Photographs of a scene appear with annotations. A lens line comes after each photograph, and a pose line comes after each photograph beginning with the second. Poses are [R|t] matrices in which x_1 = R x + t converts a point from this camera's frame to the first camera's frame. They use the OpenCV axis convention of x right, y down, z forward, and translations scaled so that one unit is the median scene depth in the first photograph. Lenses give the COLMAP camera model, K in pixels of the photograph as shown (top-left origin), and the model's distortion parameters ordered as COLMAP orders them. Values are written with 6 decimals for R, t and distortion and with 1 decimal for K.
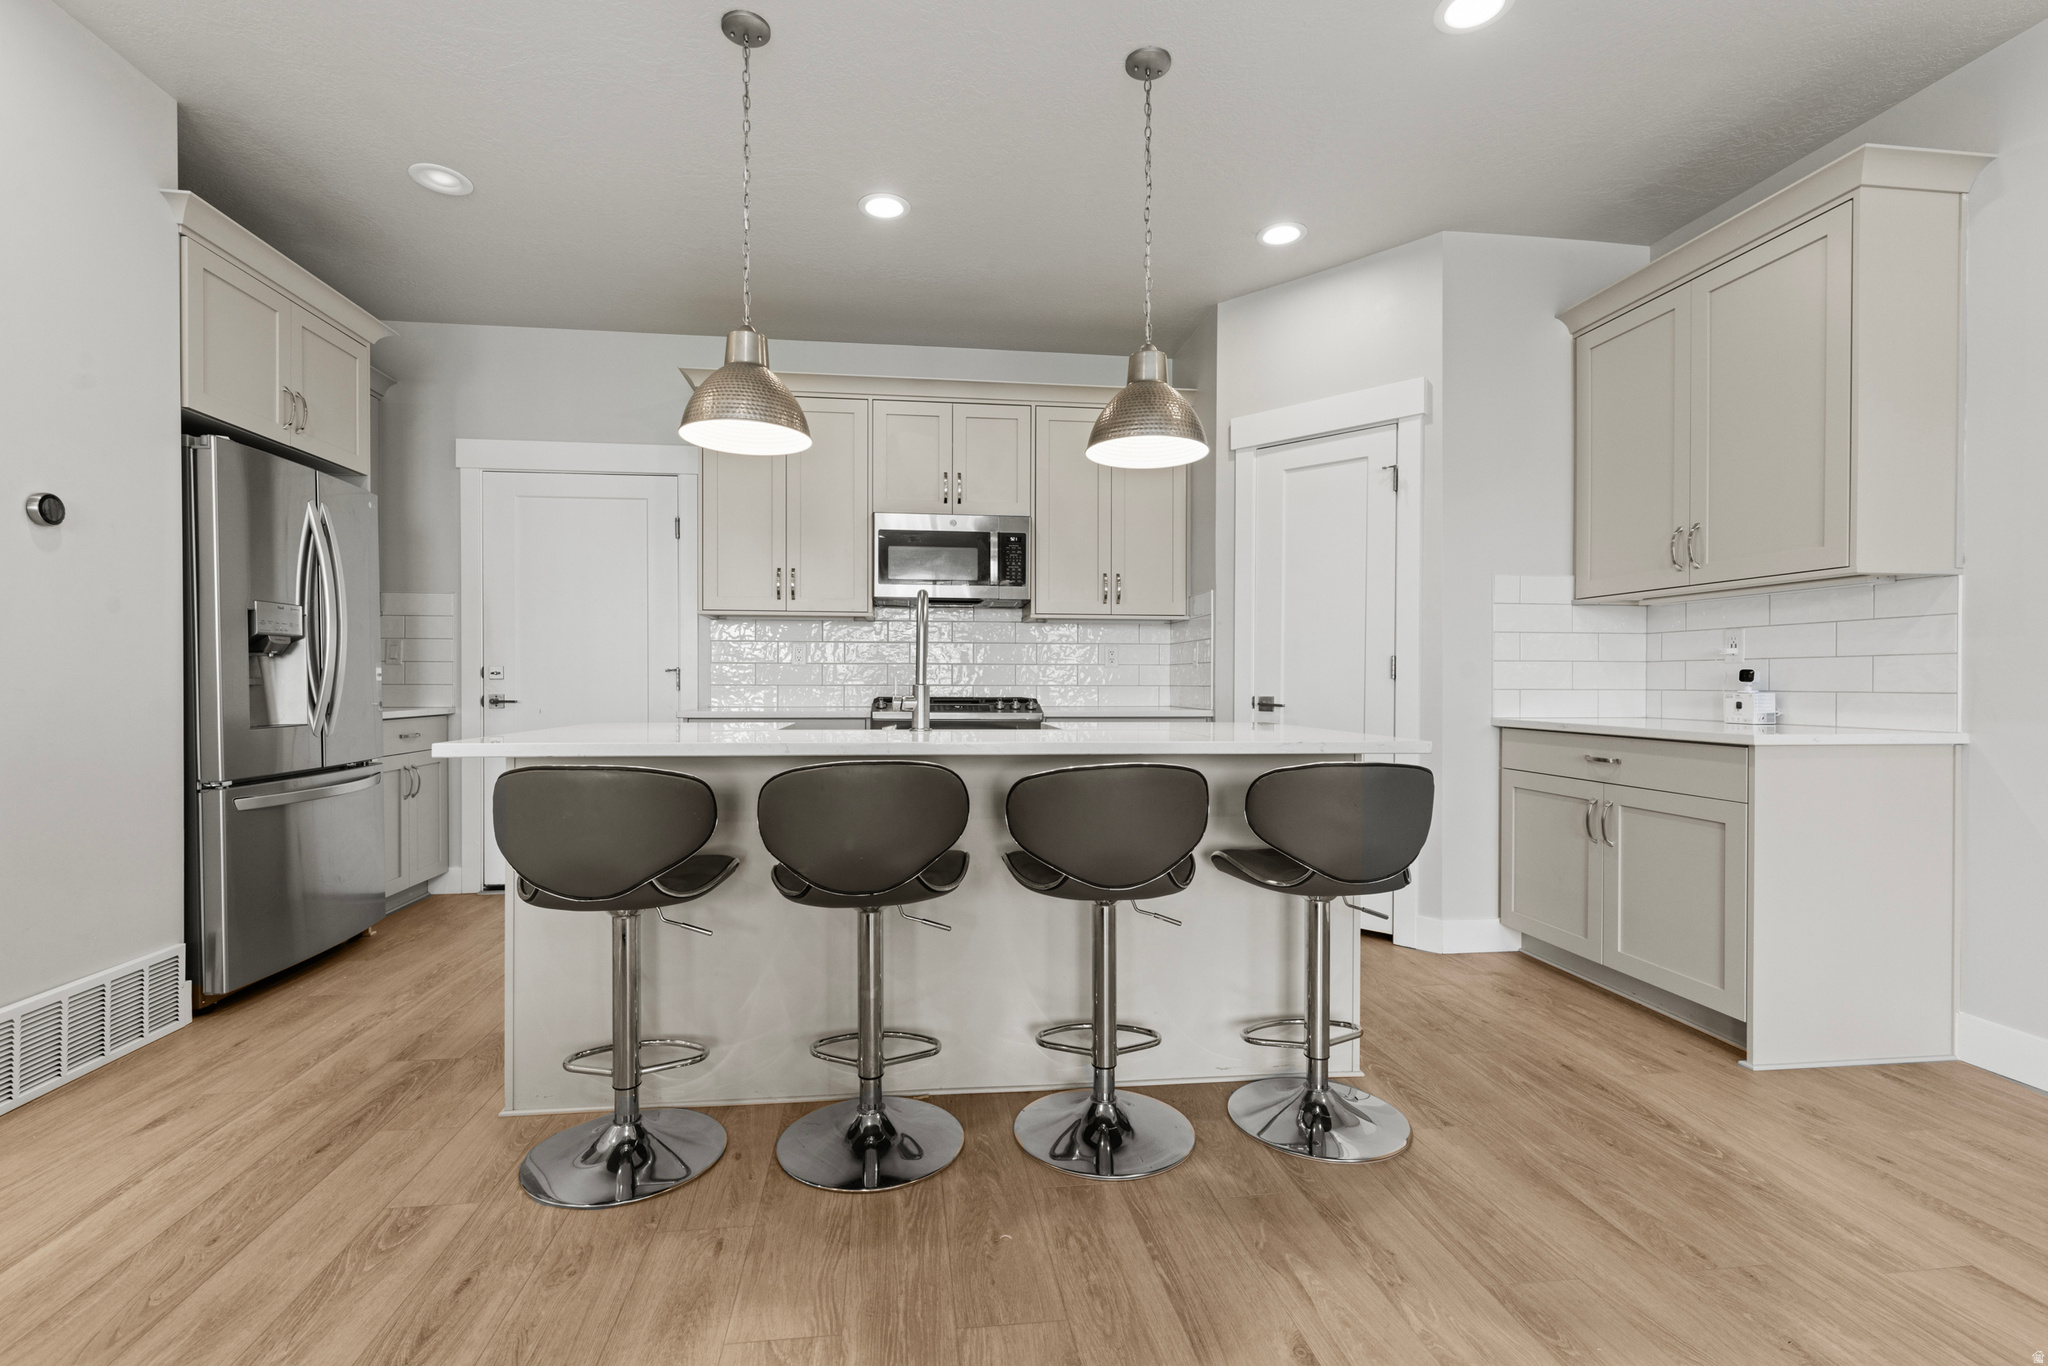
lens RADIAL K [[914.4, 0, 1016.9], [0, 914.4, 684.4], [0, 0, 1]] dist [0.003580, 0.000491]
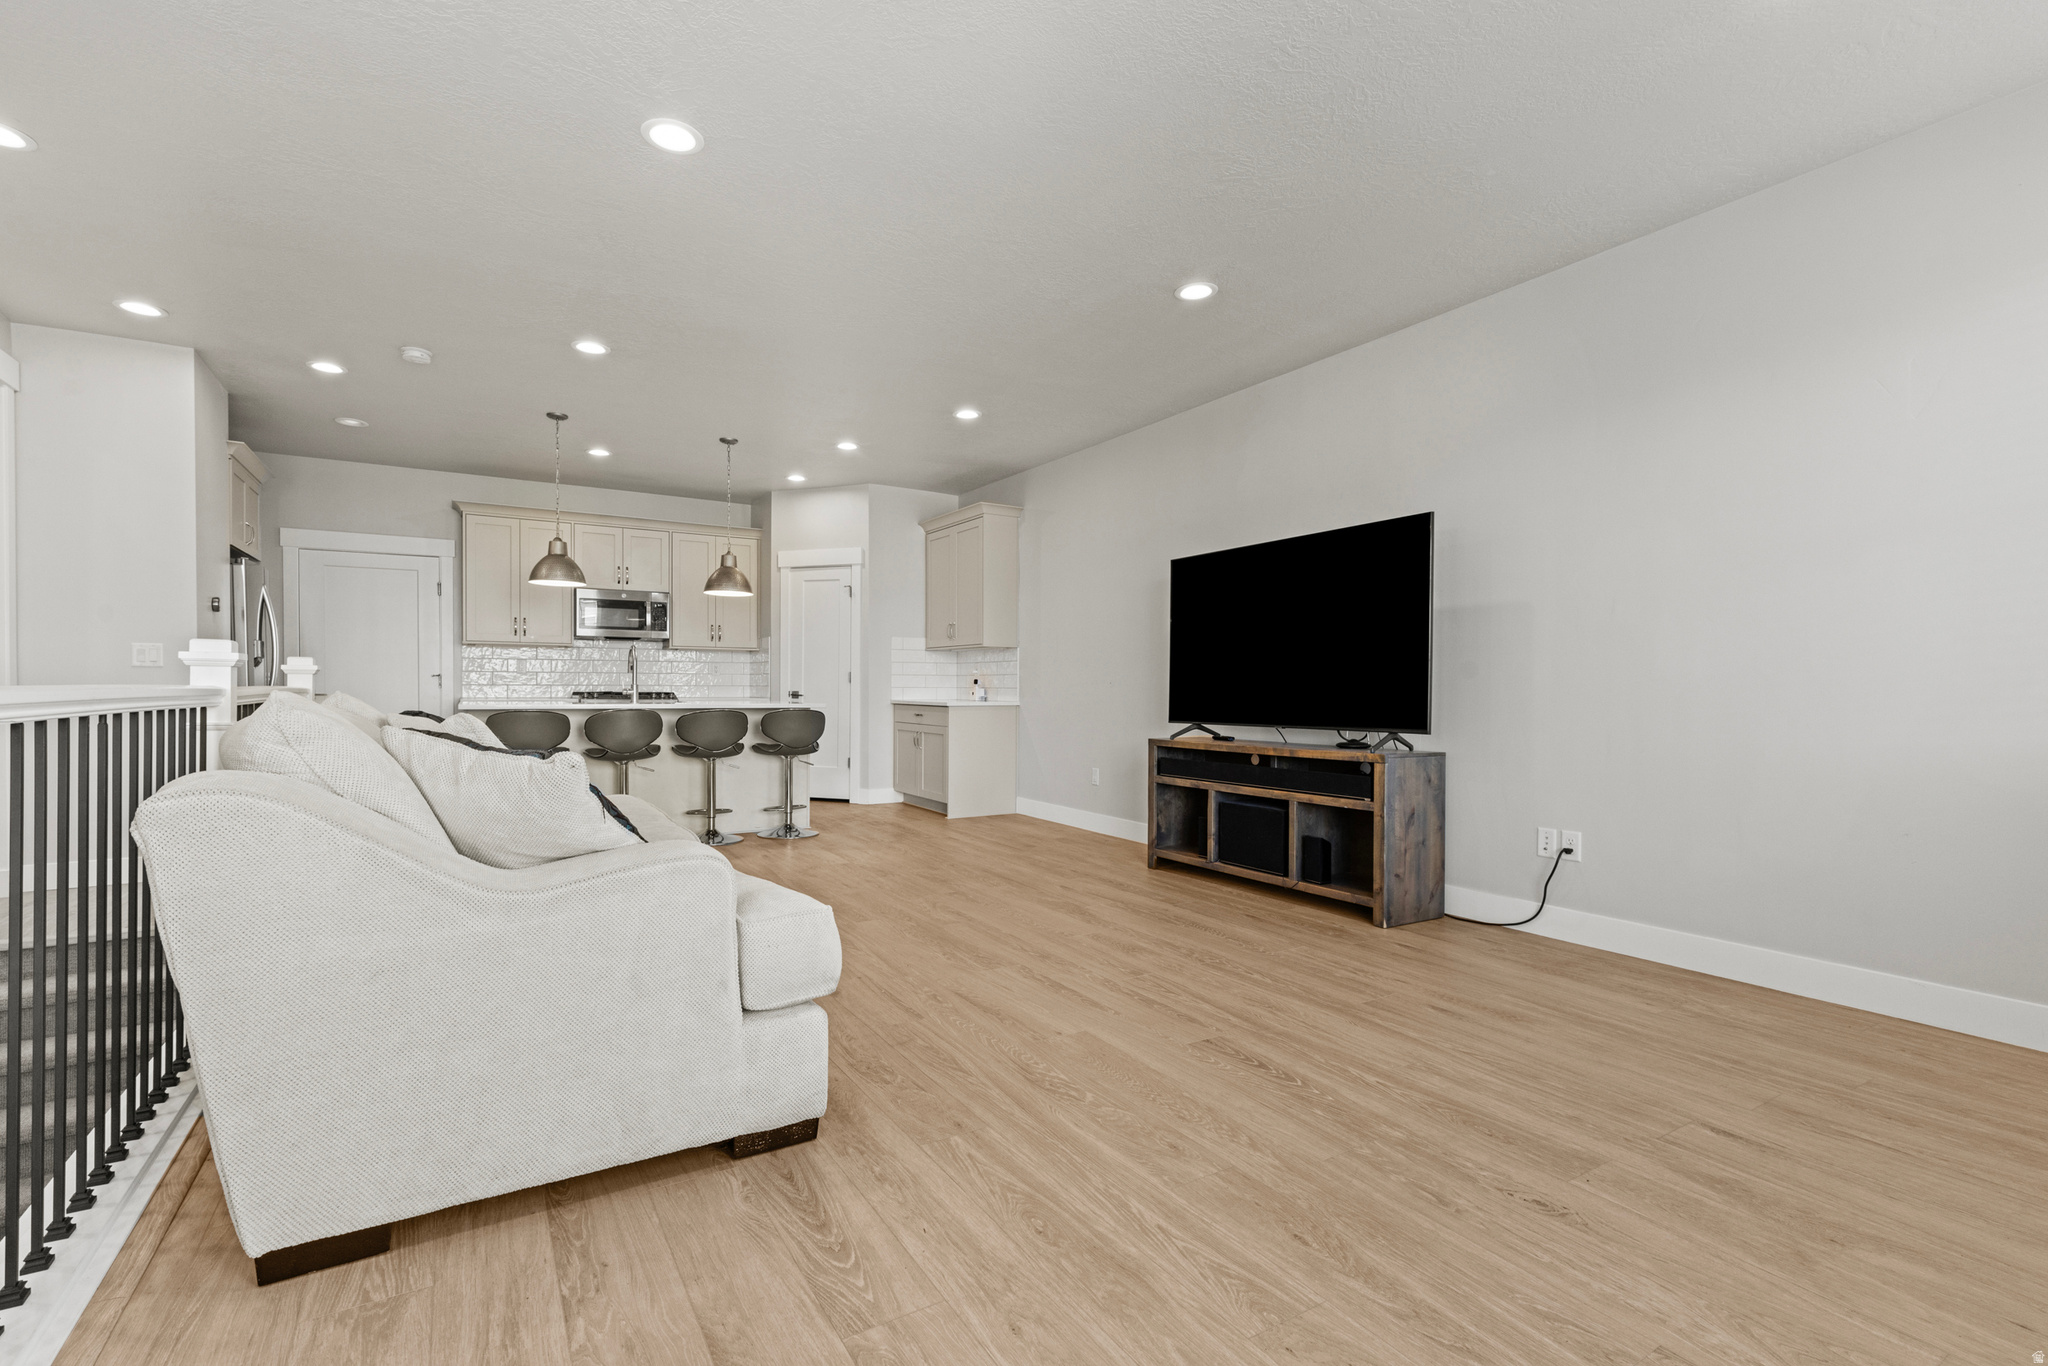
lens RADIAL K [[914.4, 0, 1016.9], [0, 914.4, 684.4], [0, 0, 1]] dist [0.003580, 0.000491]
pose [[0.915079, 0.002691, 0.403267, -0.130212], [-0.001874, 0.999995, -0.002420, 0.004105], [-0.403271, 0.001459, 0.915079, -1.433951]]
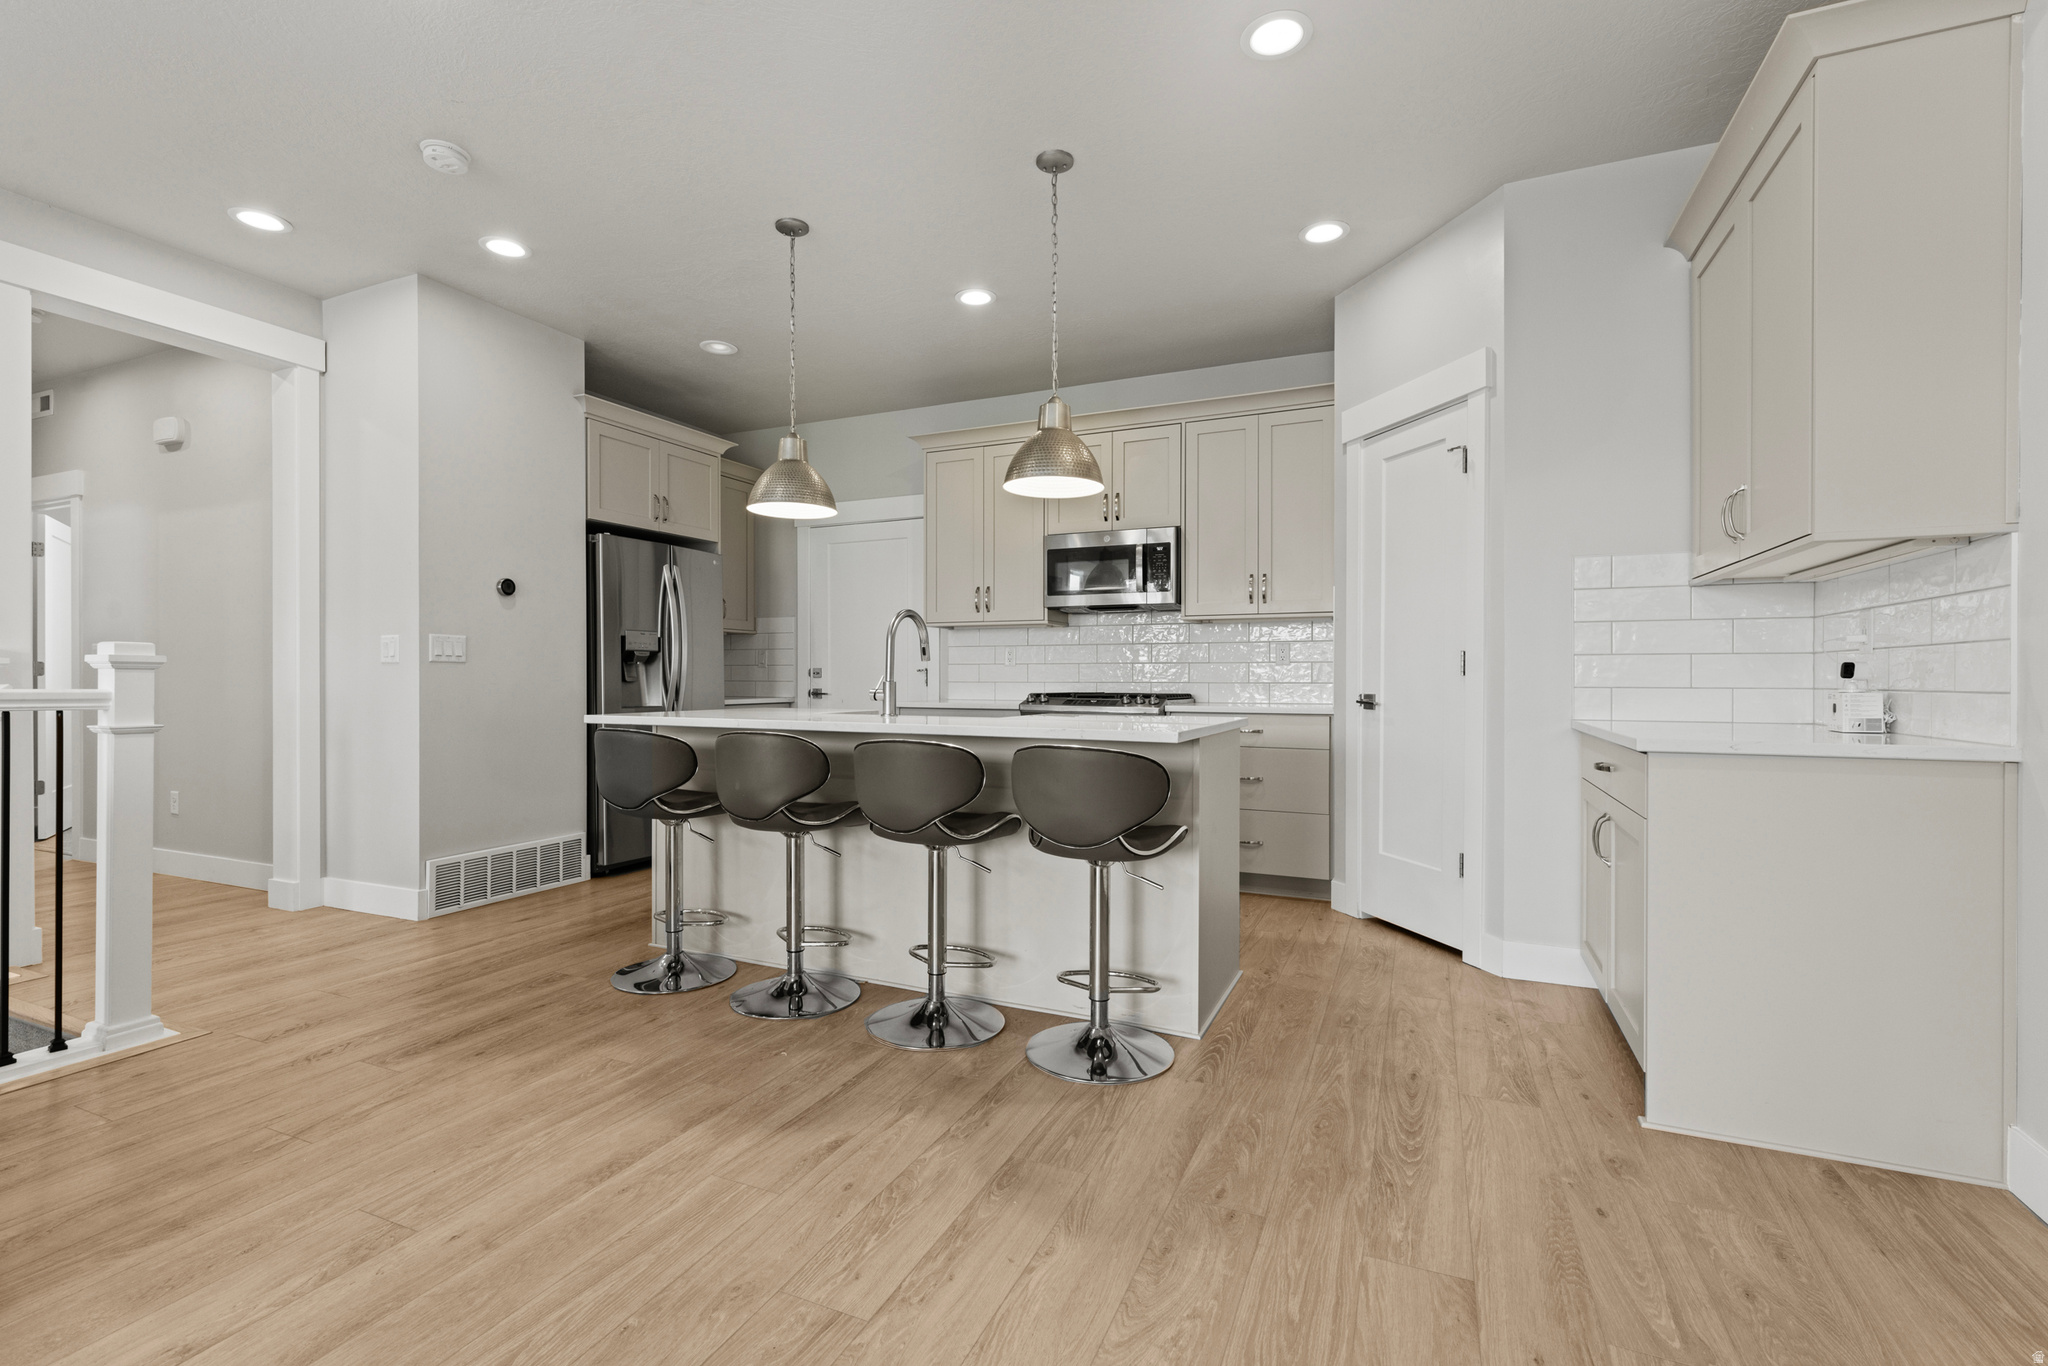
lens RADIAL K [[924.2, 0, 1015.4], [0, 924.2, 678.6], [0, 0, 1]] dist [0.005901, 0.000591]
pose [[0.852125, -0.001203, -0.523337, 0.632583], [-0.000616, 0.999994, -0.003302, 0.000538], [0.523338, 0.003136, 0.852120, -0.047598]]
